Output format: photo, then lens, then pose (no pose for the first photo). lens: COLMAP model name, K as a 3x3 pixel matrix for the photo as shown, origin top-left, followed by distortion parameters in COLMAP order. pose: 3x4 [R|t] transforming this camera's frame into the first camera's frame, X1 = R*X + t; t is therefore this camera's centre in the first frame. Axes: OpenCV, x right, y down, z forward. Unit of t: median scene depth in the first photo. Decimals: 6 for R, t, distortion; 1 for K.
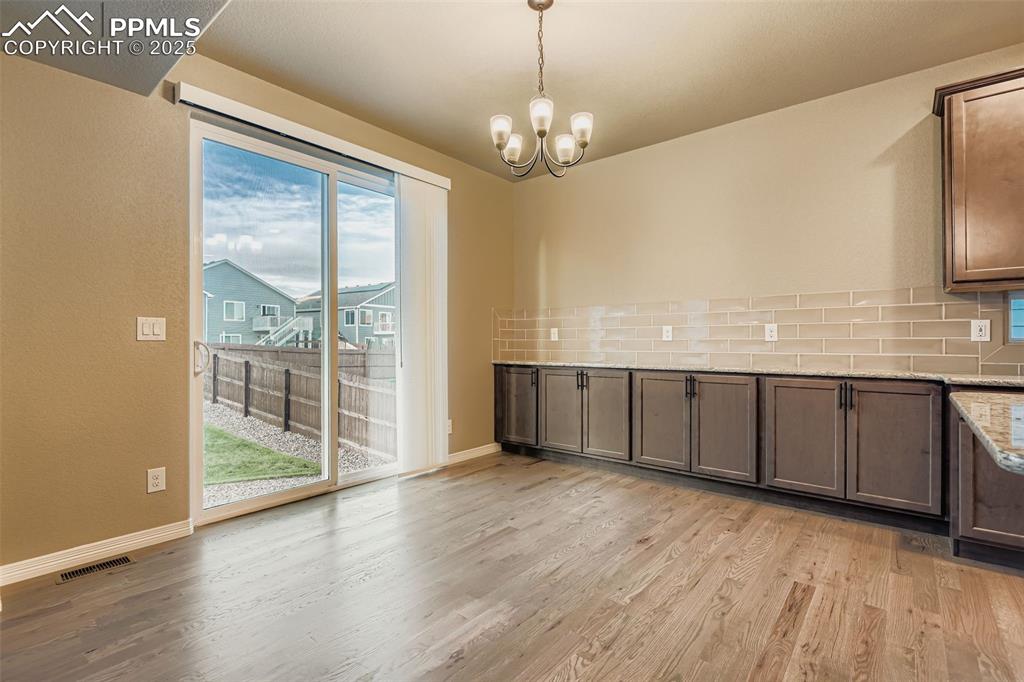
lens RADIAL K [[474.4, 0, 513.6], [0, 474.4, 339.8], [0, 0, 1]] dist [-0.003033, -0.001344]
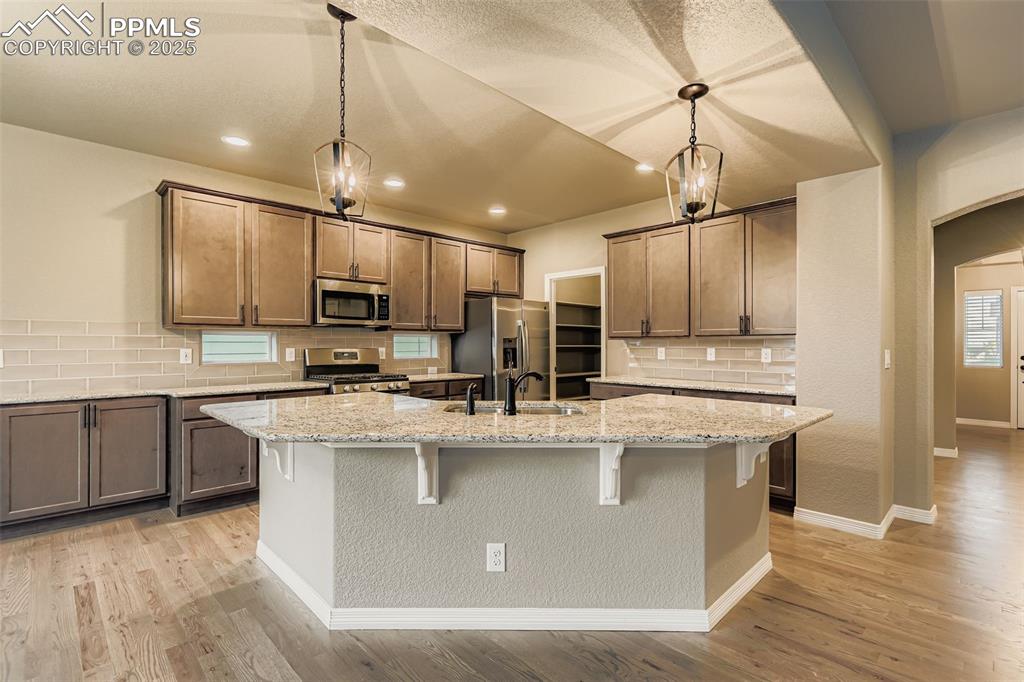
lens RADIAL K [[474.4, 0, 510.6], [0, 474.4, 344.4], [0, 0, 1]] dist [-0.003033, -0.001344]
pose [[0.104775, -0.001560, 0.994495, -0.340496], [-0.003850, 0.999991, 0.001974, -0.063065], [-0.994488, -0.004035, 0.104768, -0.130797]]
